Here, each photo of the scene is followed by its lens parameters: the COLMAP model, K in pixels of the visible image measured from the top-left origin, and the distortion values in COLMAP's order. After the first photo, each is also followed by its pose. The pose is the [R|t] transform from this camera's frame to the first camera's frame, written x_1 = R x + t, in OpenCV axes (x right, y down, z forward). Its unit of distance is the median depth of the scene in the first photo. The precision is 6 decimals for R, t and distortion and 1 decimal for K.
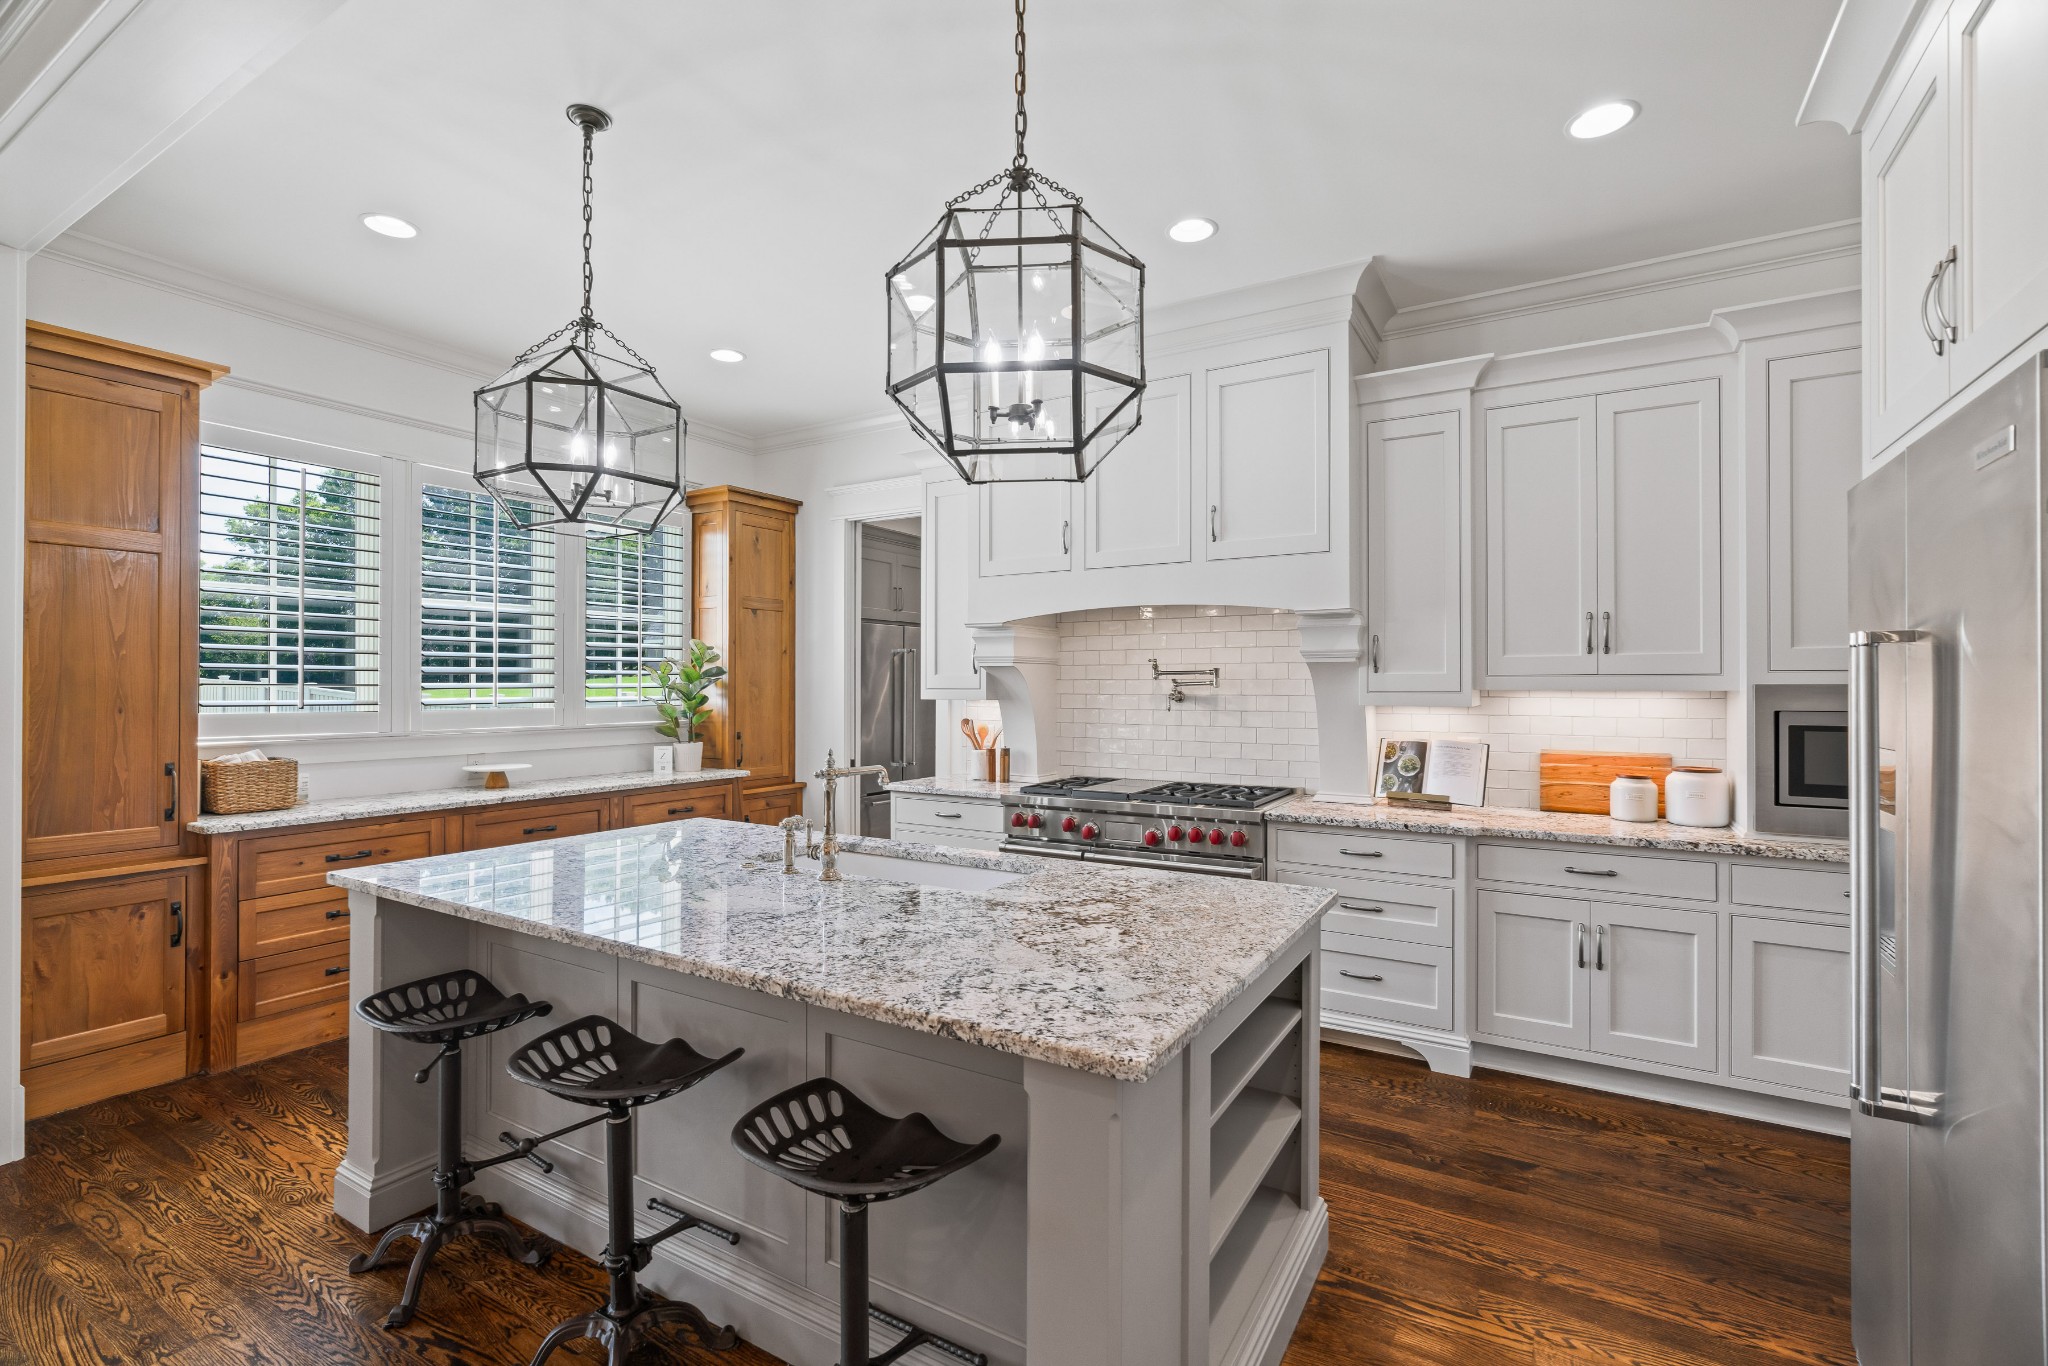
lens RADIAL K [[911.5, 0, 1028.8], [0, 911.5, 678.8], [0, 0, 1]] dist [-0.001447, 0.000174]
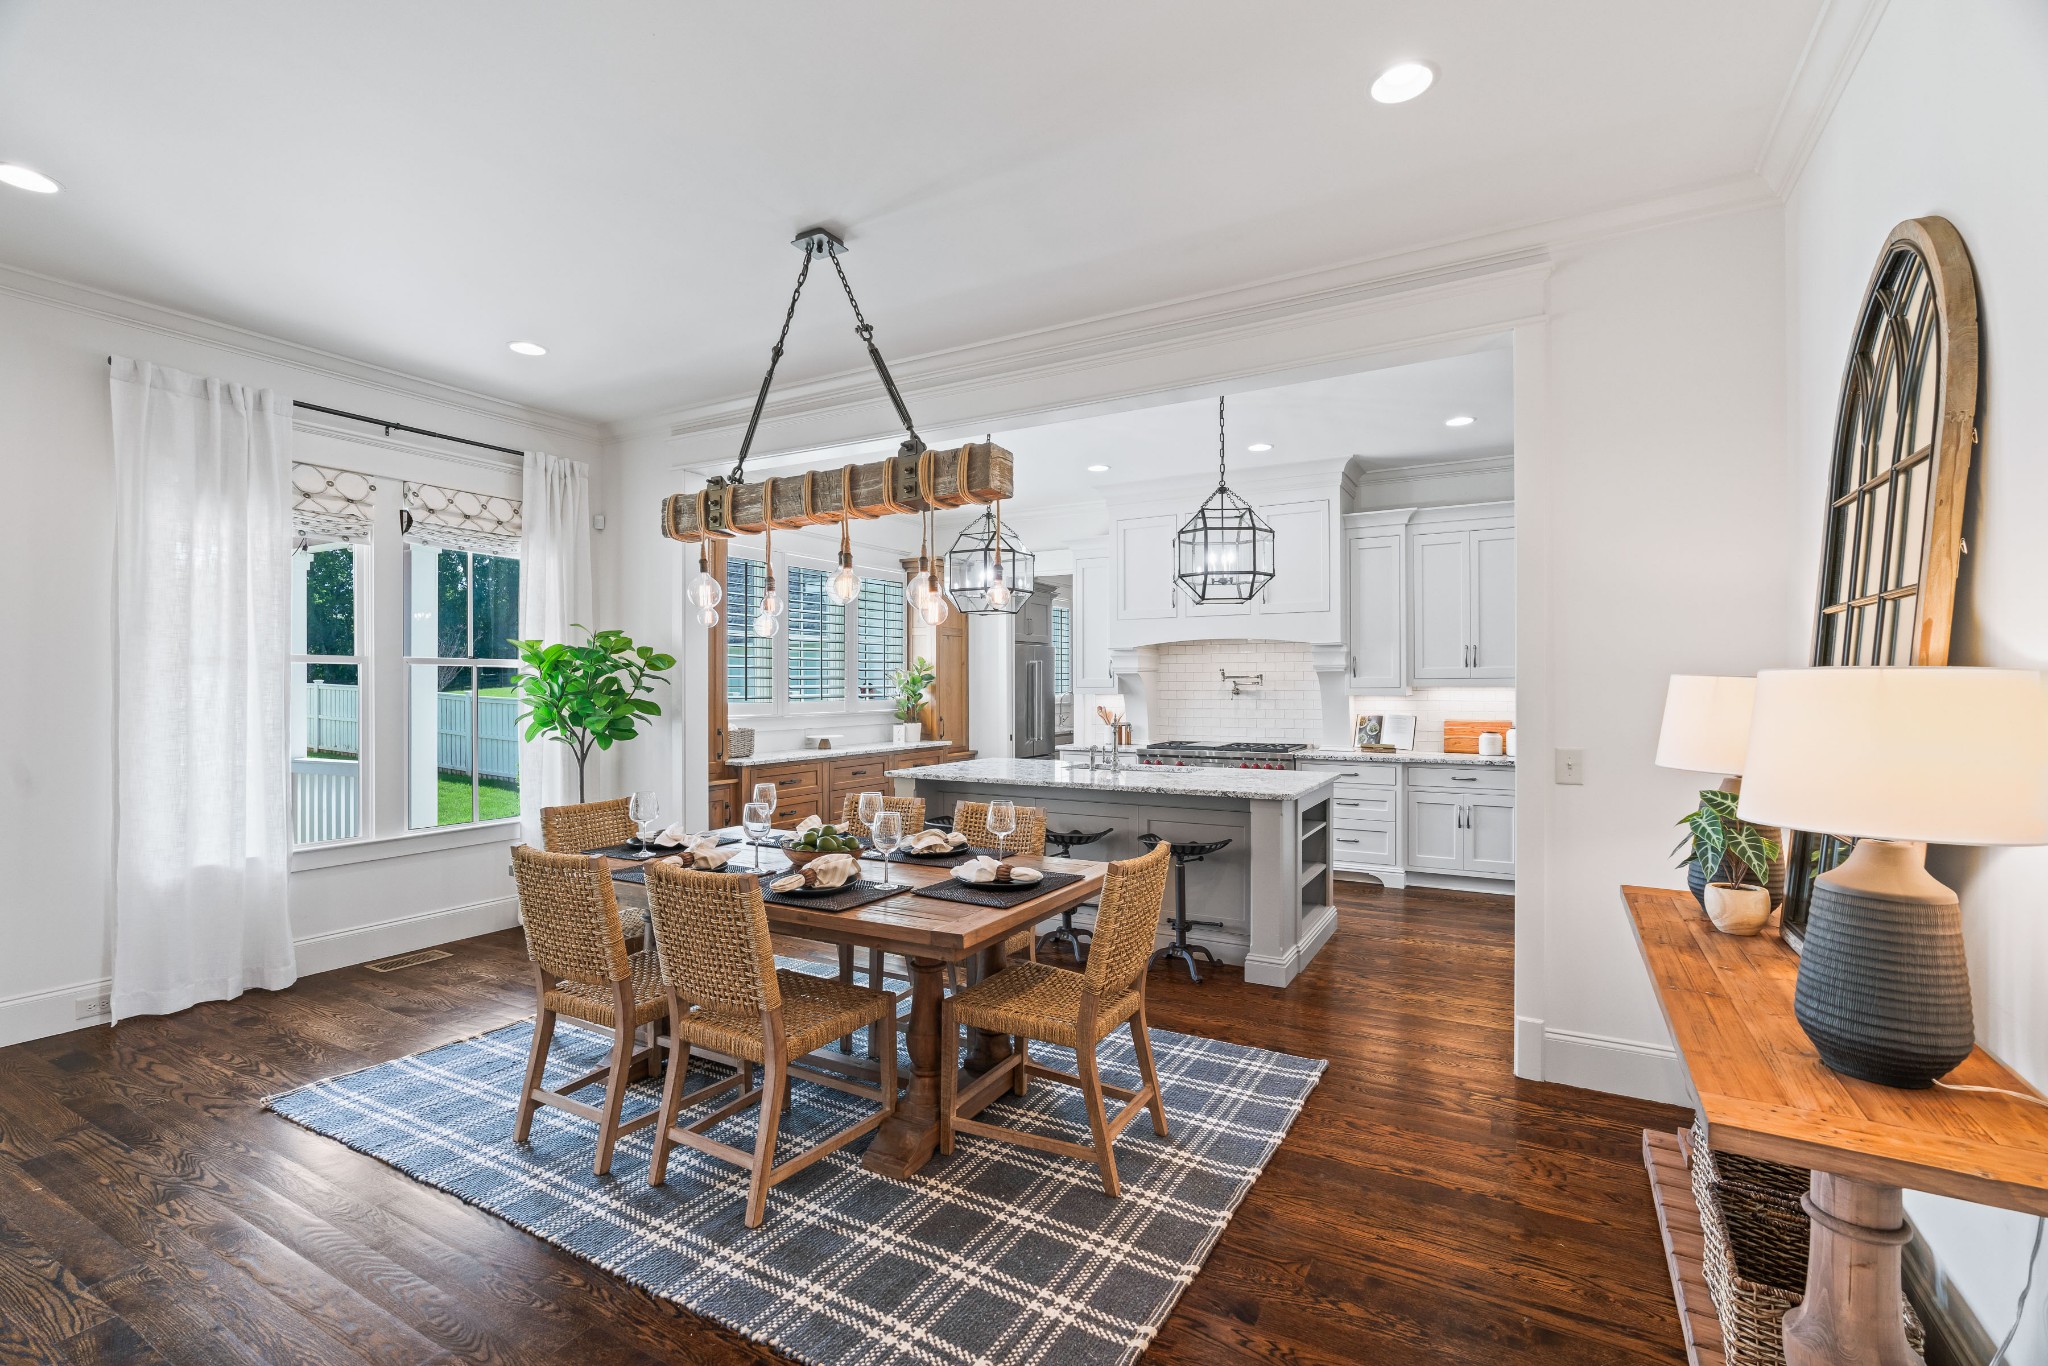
lens RADIAL K [[928.3, 0, 1024.8], [0, 928.3, 688.0], [0, 0, 1]] dist [-0.000968, 0.000860]
pose [[0.999532, -0.005109, 0.030170, -0.321501], [0.004817, 0.999941, 0.009742, -0.006313], [-0.030218, -0.009592, 0.999497, -0.801630]]
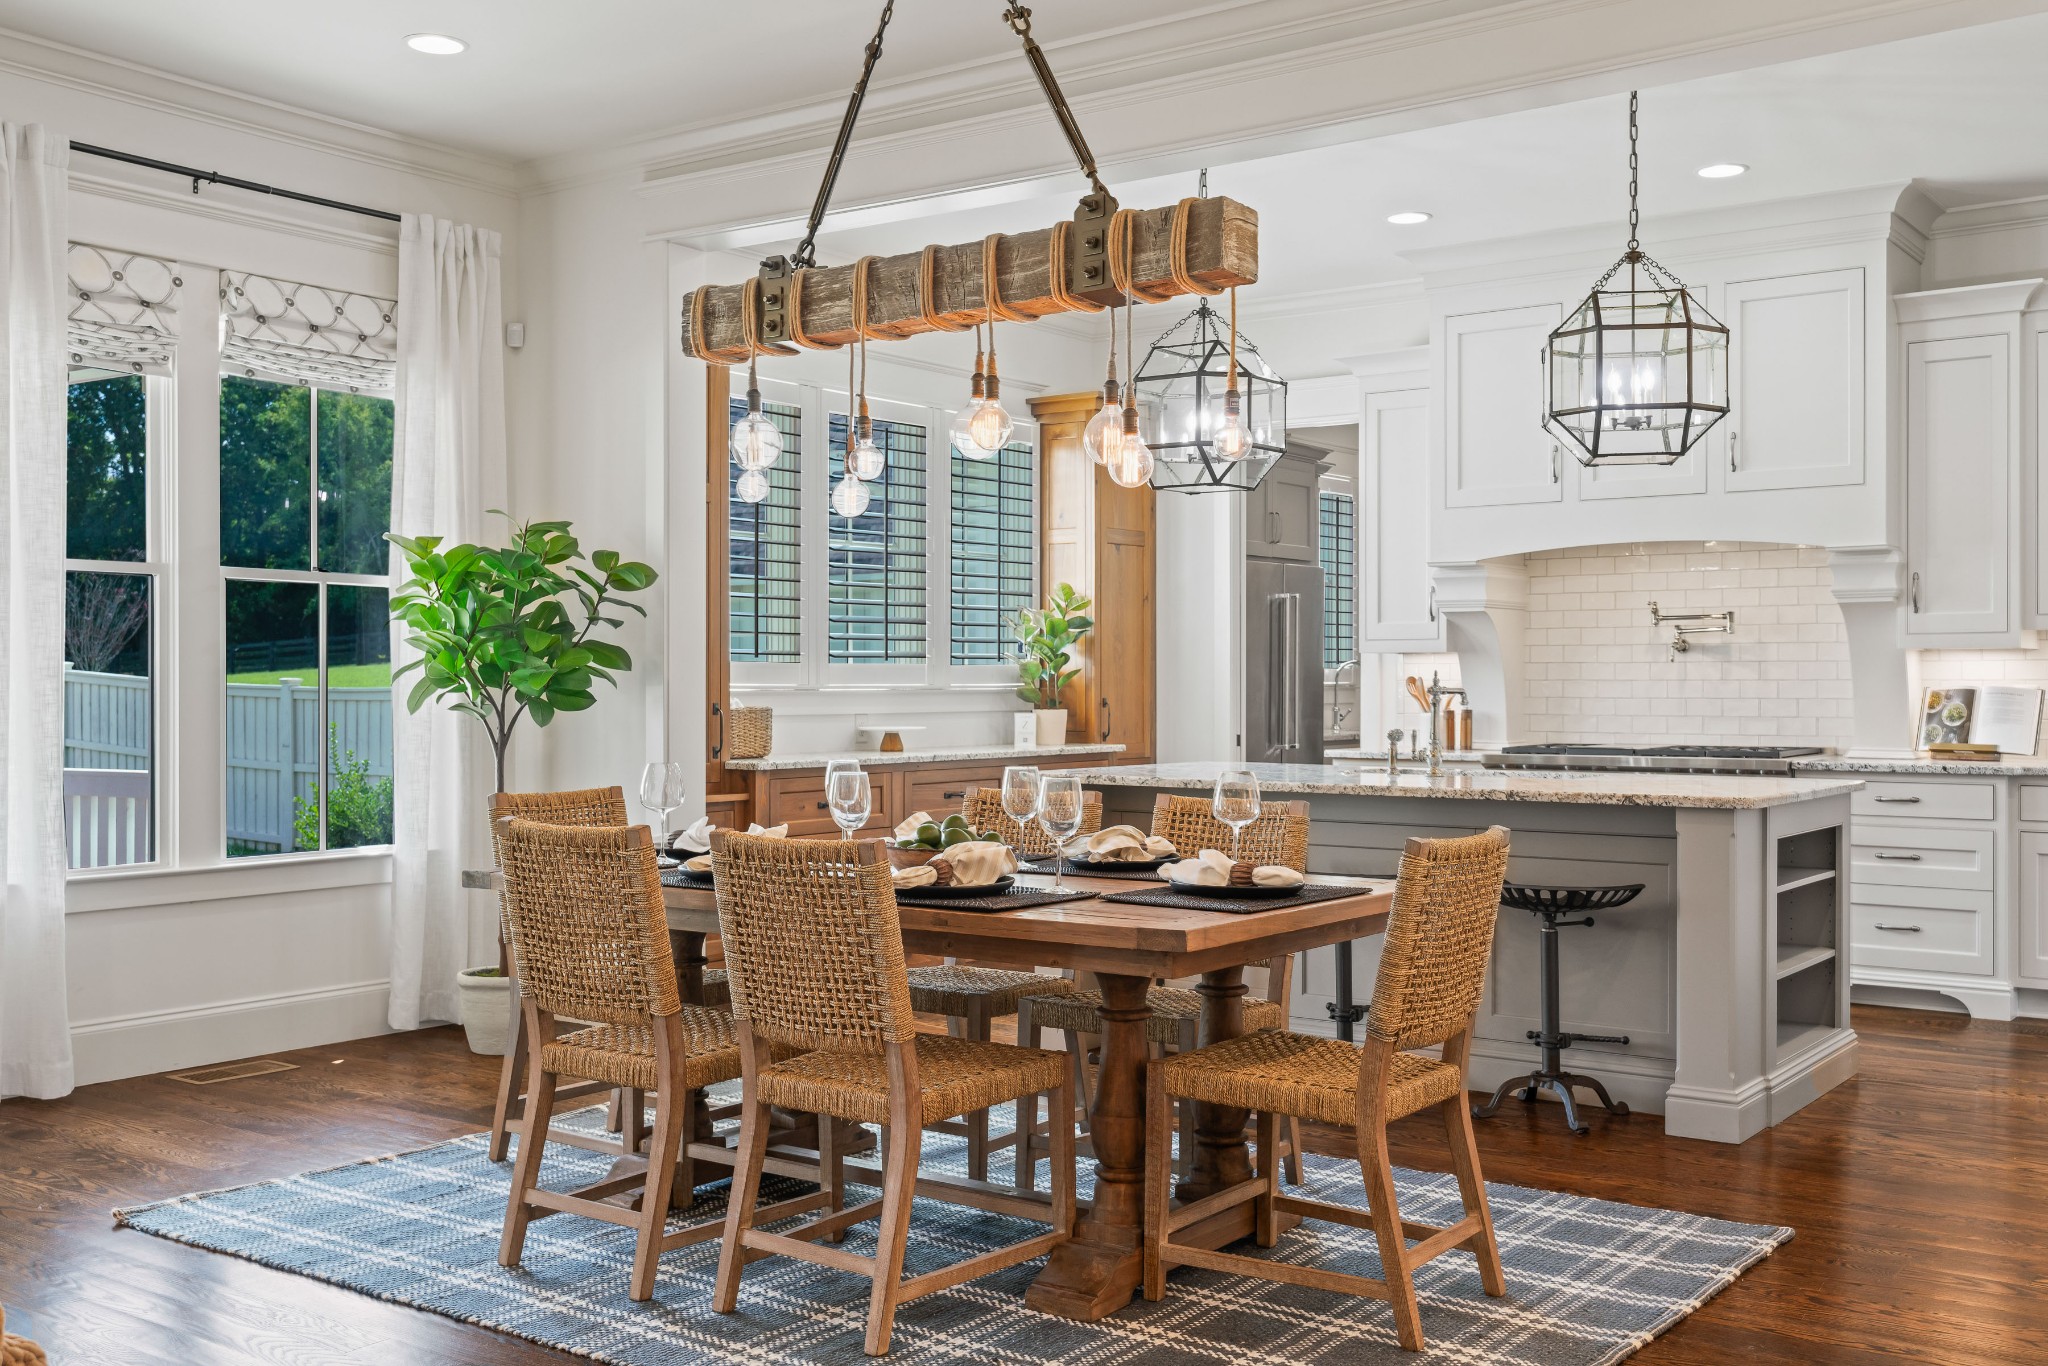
lens RADIAL K [[2019.2, 0, 1028.1], [0, 2019.2, 688.9], [0, 0, 1]] dist [0.032342, 0.000000]
pose [[0.996591, -0.001836, -0.082475, -0.341030], [0.002614, 0.999953, 0.009334, 0.047570], [0.082454, -0.009517, 0.996549, -1.107591]]
